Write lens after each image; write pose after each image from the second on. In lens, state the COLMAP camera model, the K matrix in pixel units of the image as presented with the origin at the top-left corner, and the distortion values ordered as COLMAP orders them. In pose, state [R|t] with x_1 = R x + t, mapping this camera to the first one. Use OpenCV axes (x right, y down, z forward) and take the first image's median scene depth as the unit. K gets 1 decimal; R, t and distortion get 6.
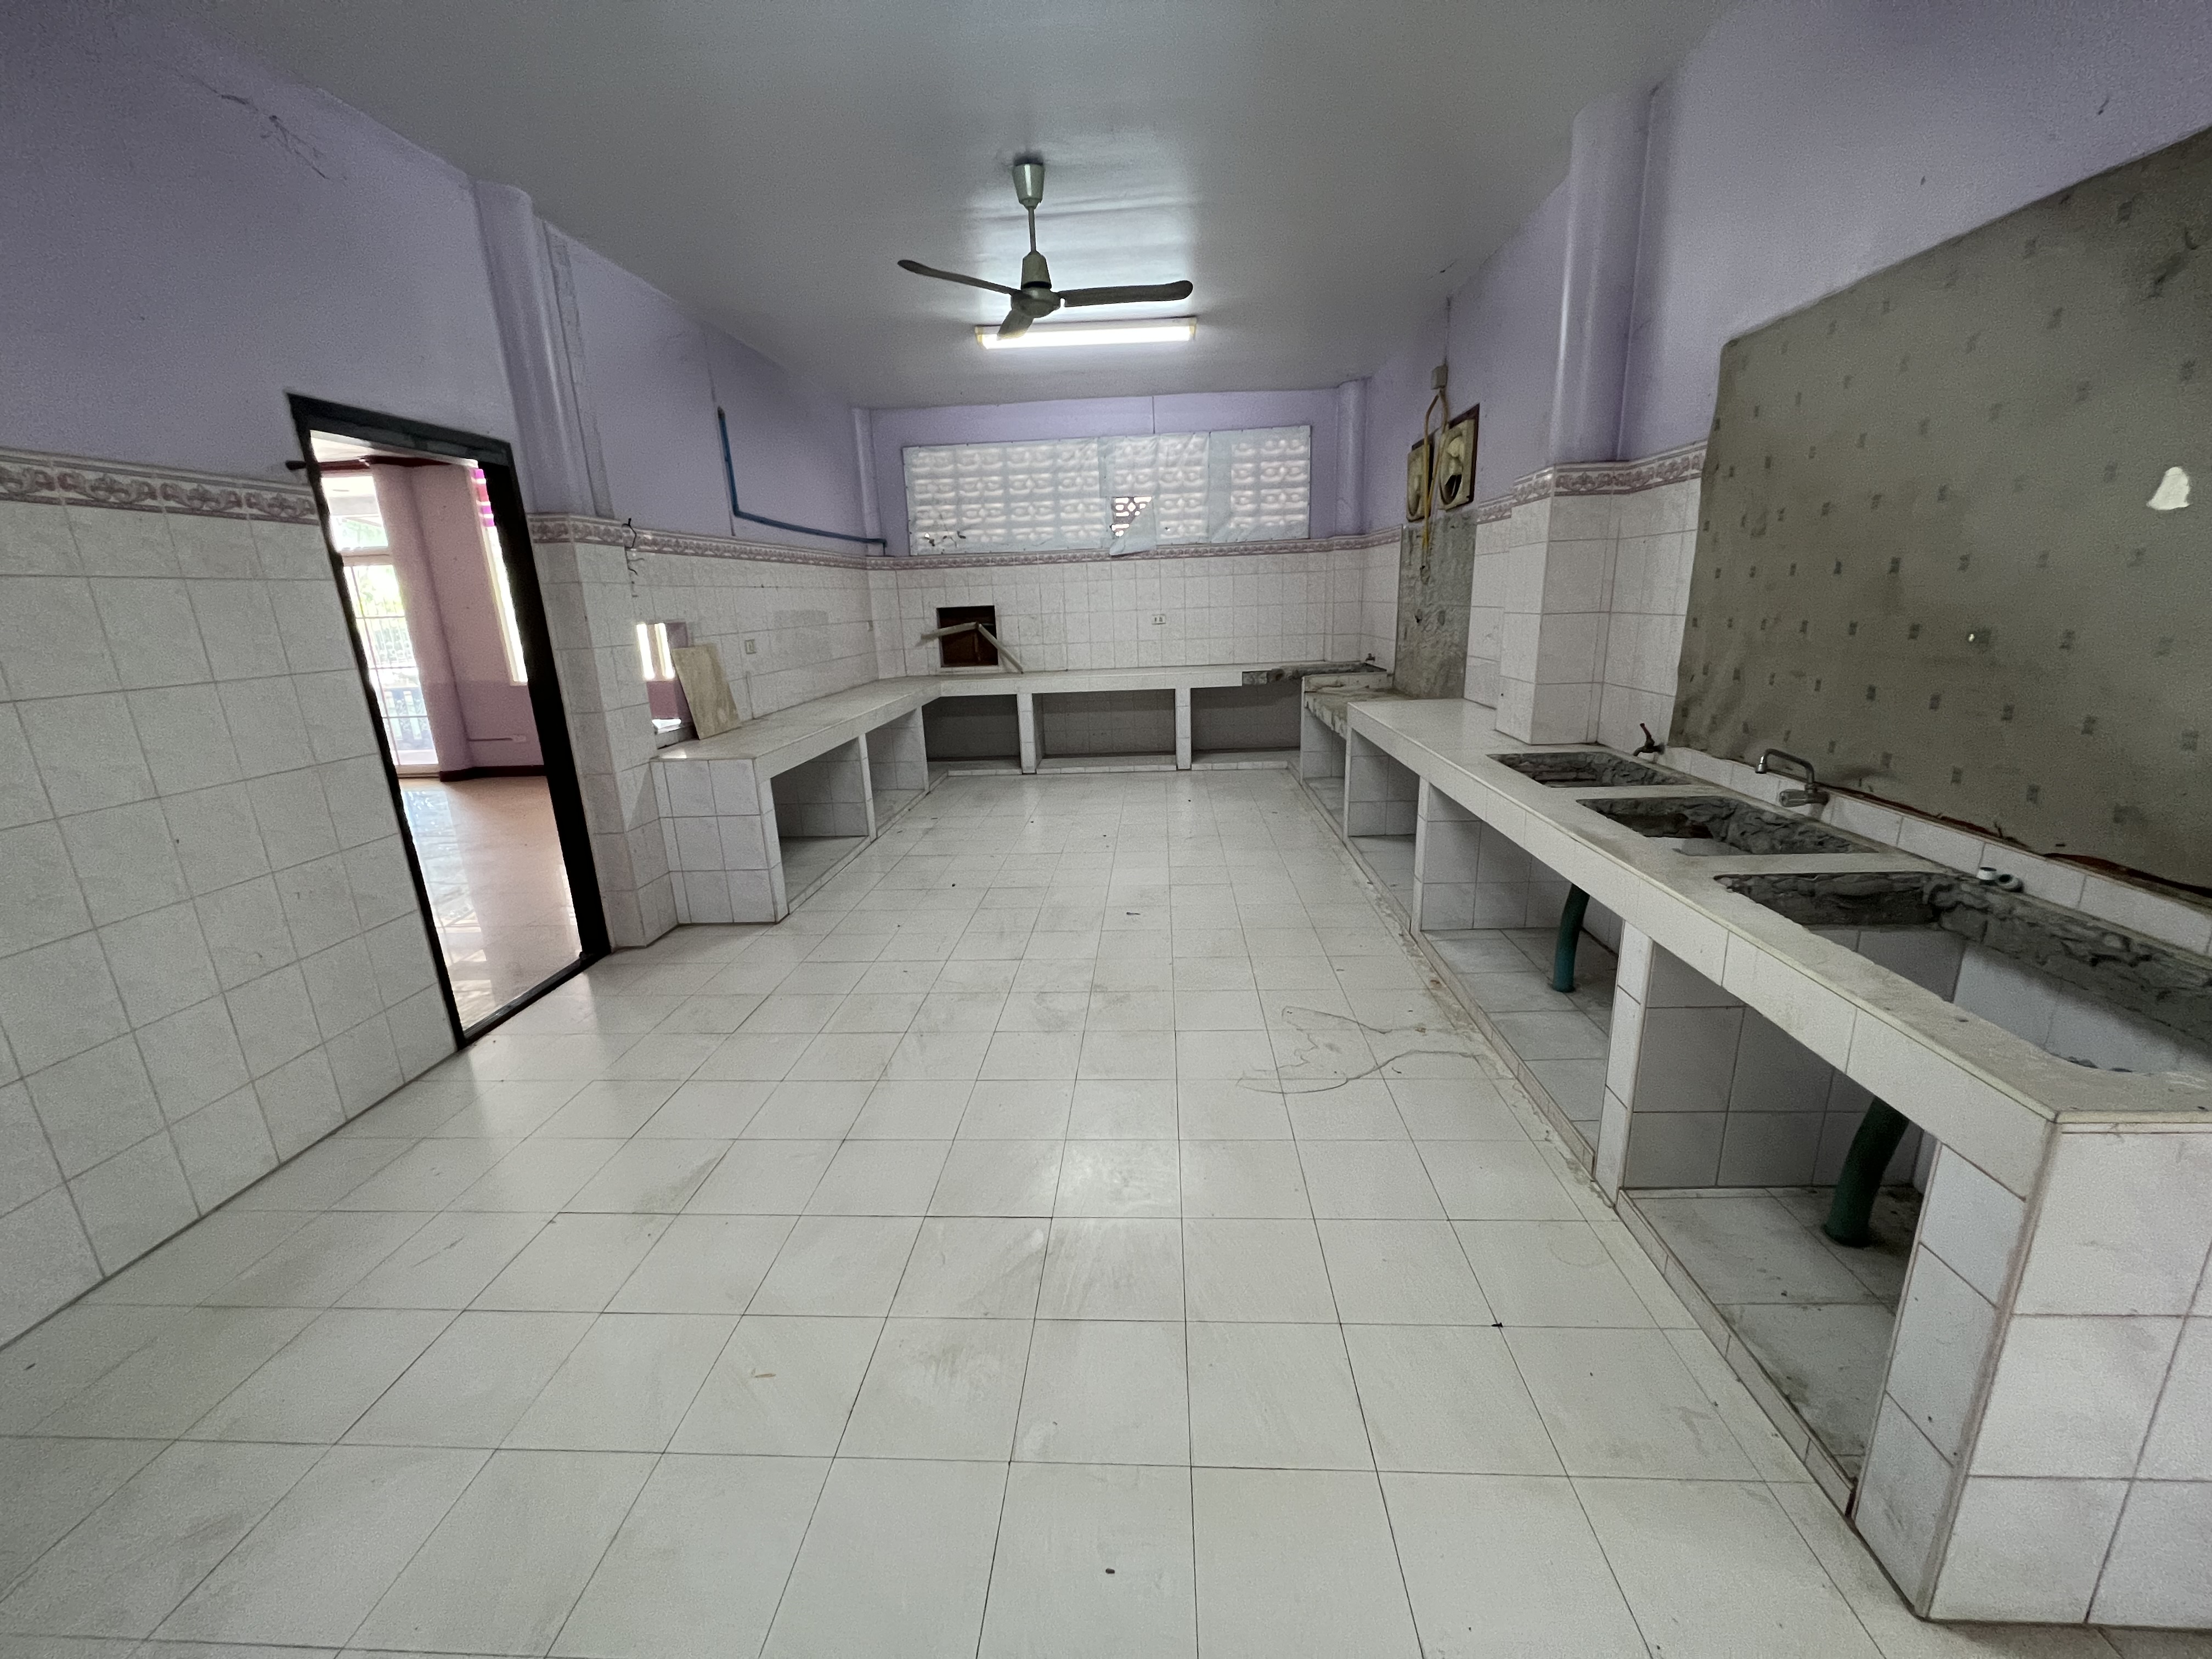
lens RADIAL K [[863.9, 0, 1109.0], [0, 863.9, 823.5], [0, 0, 1]] dist [0.013216, 0.000221]
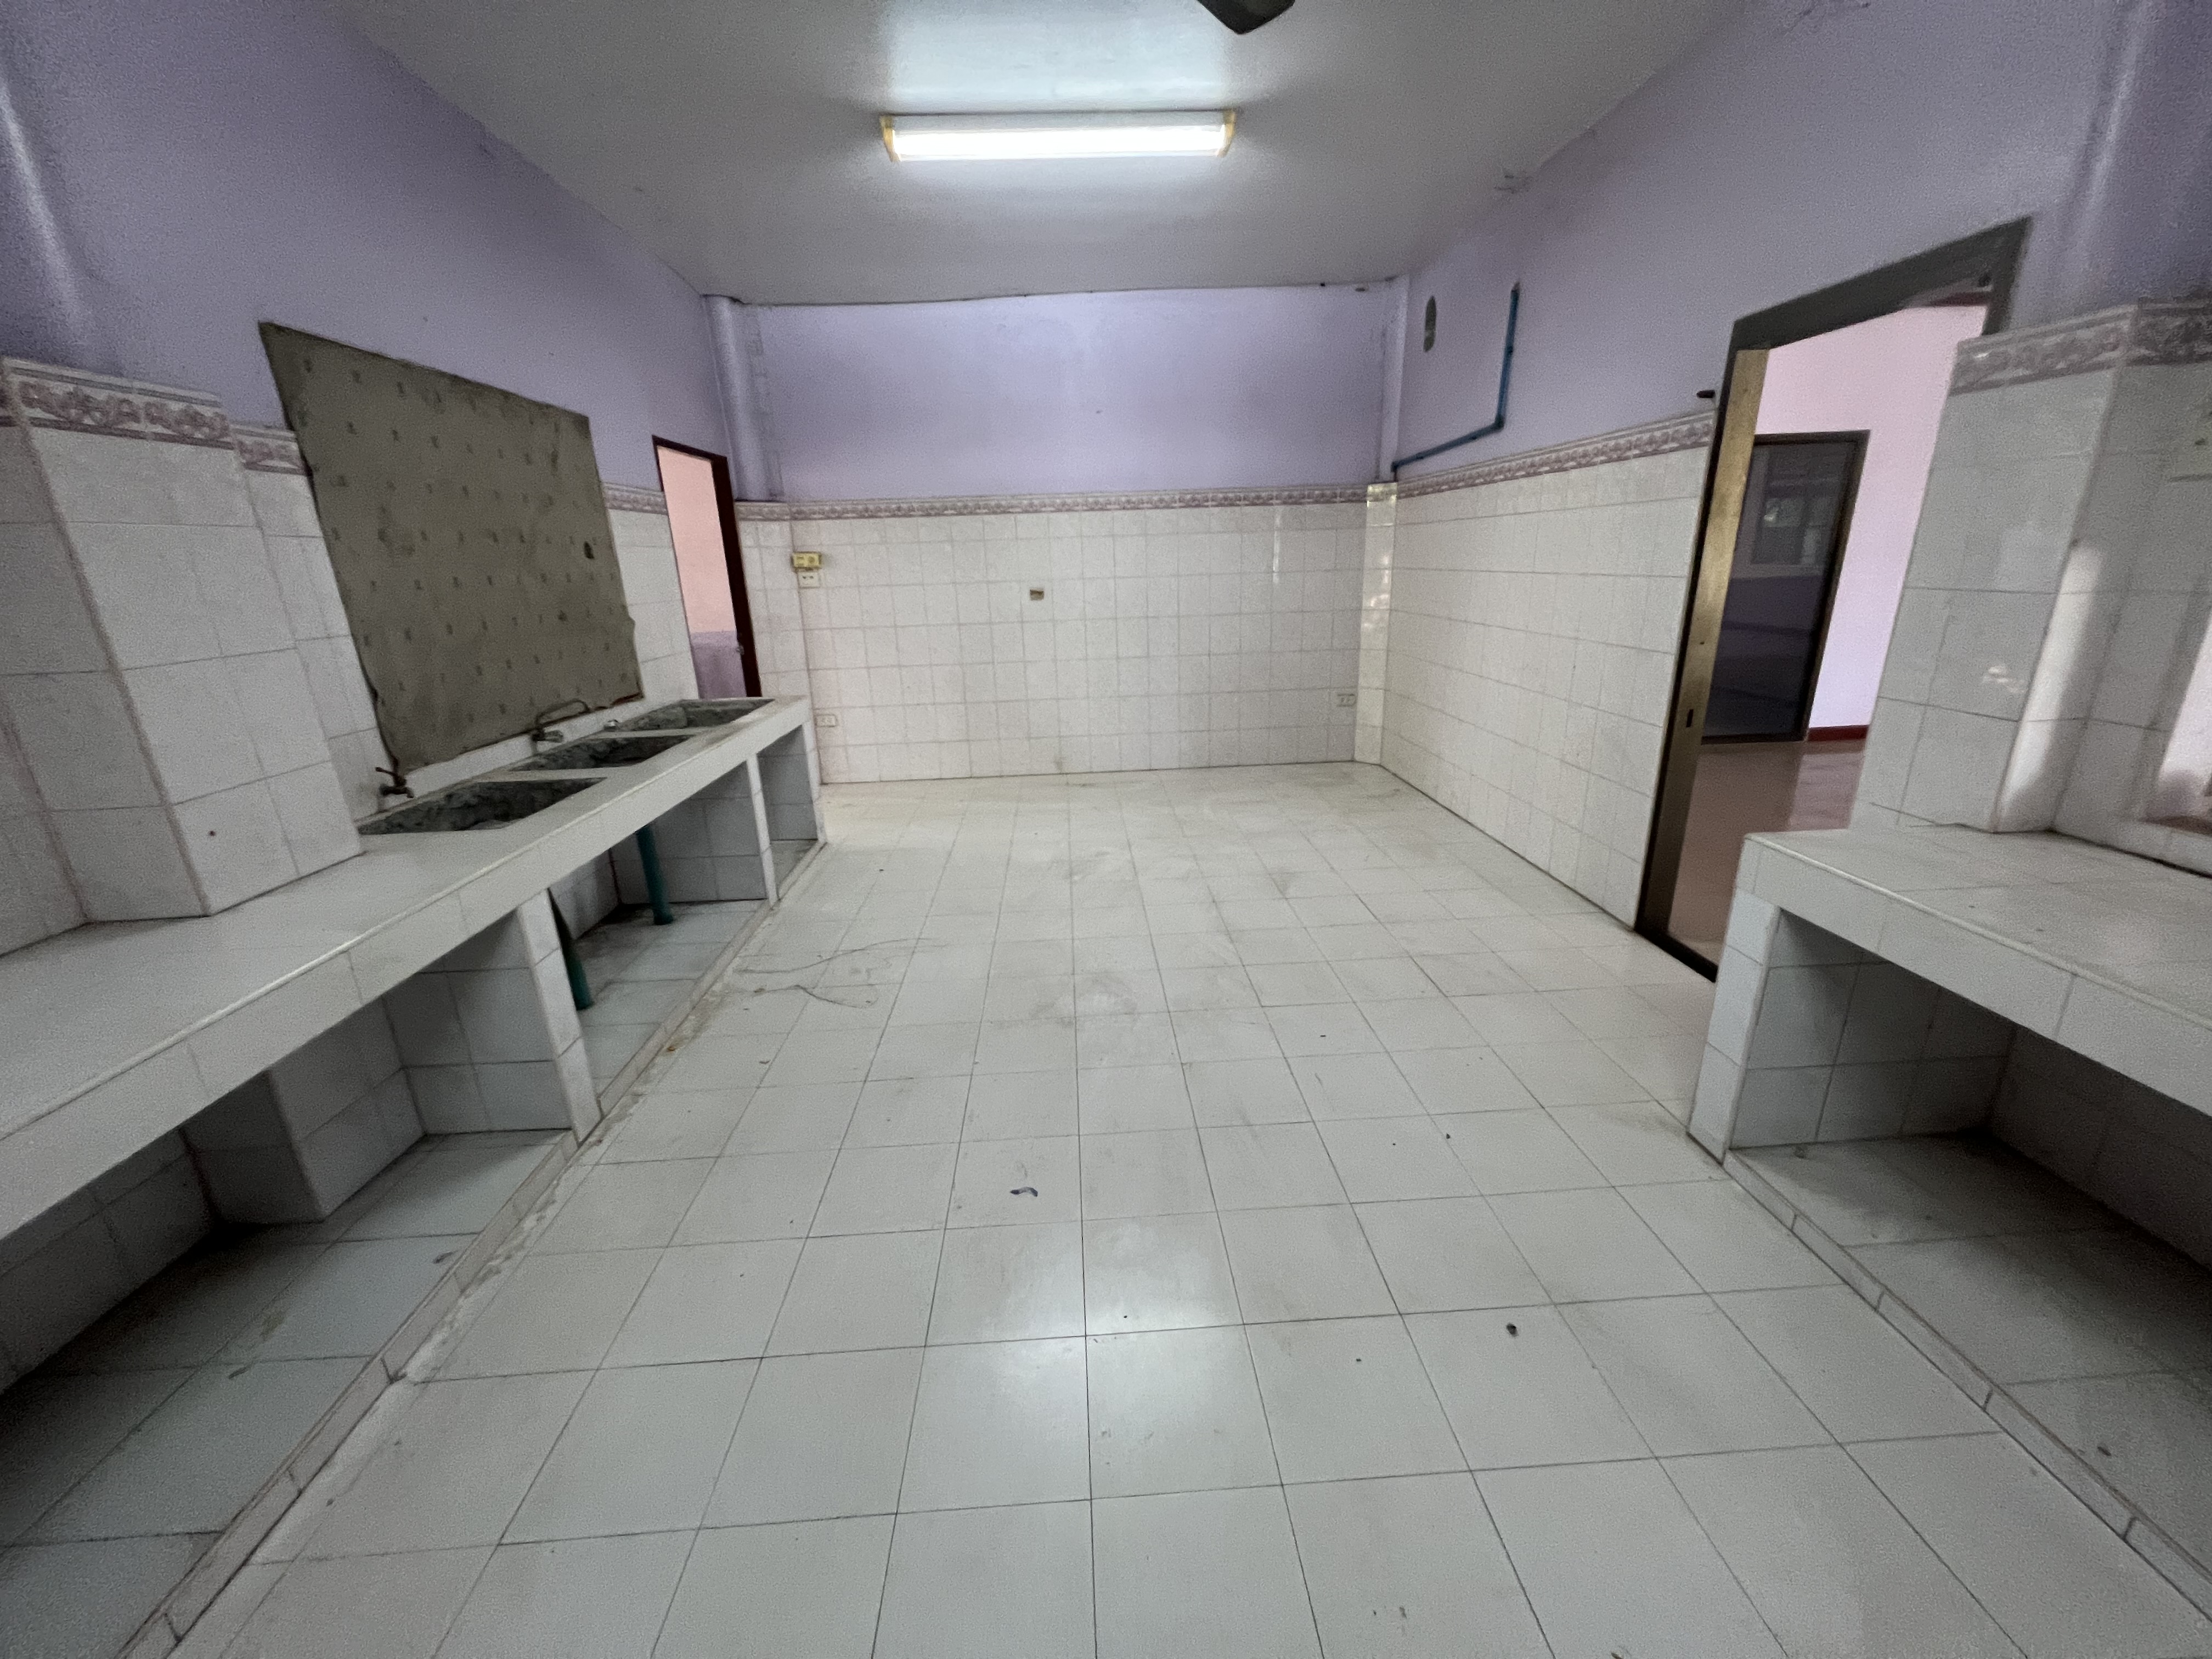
lens RADIAL K [[884.0, 0, 1104.4], [0, 884.0, 836.6], [0, 0, 1]] dist [0.002215, 0.000007]
pose [[-0.992229, 0.099352, -0.074900, -0.001793], [0.043612, 0.841508, 0.538481, -0.524032], [0.116528, 0.531030, -0.839302, 1.975713]]
